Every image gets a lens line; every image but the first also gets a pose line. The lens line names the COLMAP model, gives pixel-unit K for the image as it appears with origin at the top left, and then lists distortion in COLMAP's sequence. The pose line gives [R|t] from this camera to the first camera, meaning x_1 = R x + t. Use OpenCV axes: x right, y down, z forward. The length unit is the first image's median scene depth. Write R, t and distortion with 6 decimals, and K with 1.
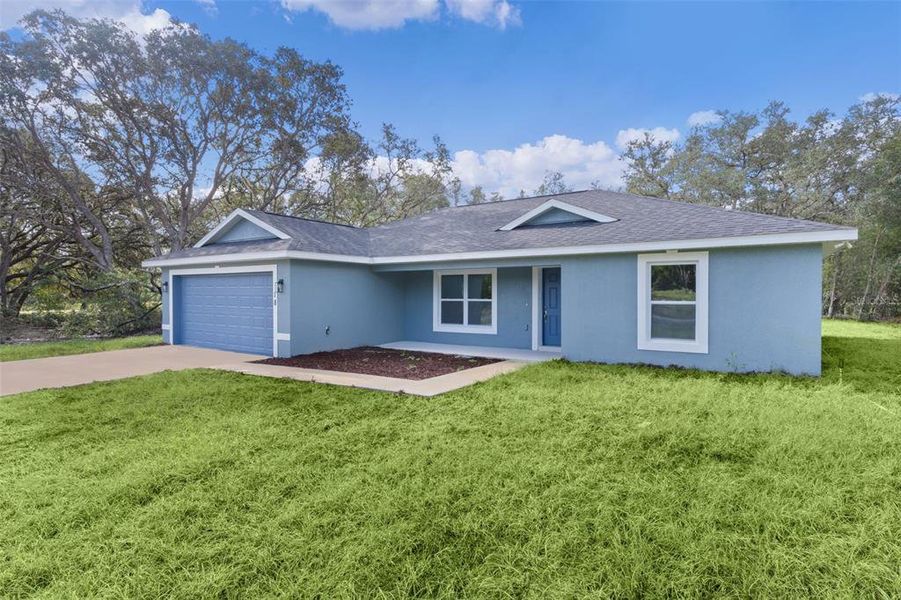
lens RADIAL K [[476.4, 0, 450.5], [0, 476.4, 300.0], [0, 0, 1]] dist [-0.001098, -0.000020]
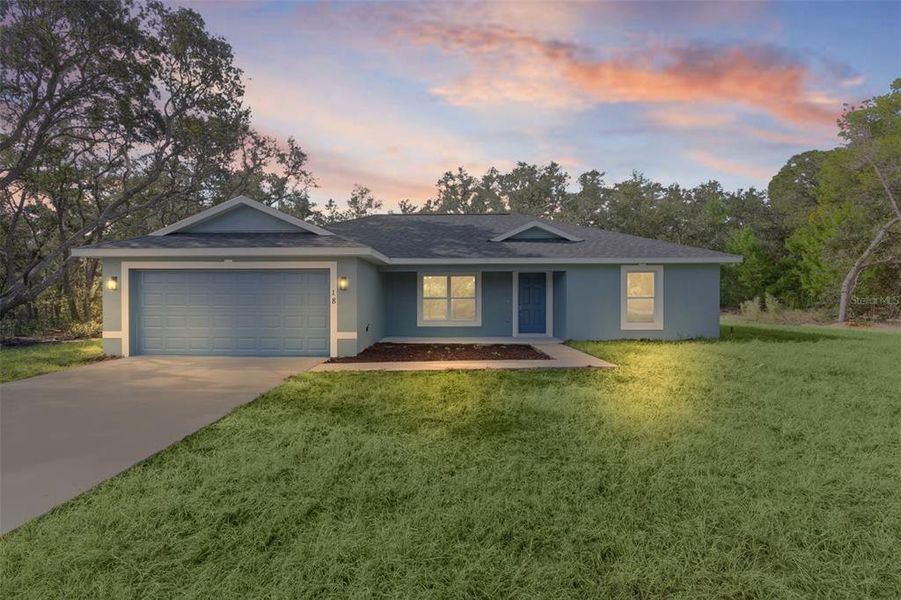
lens RADIAL K [[432.7, 0, 450.5], [0, 432.7, 300.0], [0, 0, 1]] dist [-0.001388, -0.000216]
pose [[0.841205, -0.006503, 0.540678, -0.585942], [0.009161, 0.999956, -0.002226, 0.007350], [-0.540639, 0.006826, 0.841227, 0.119050]]
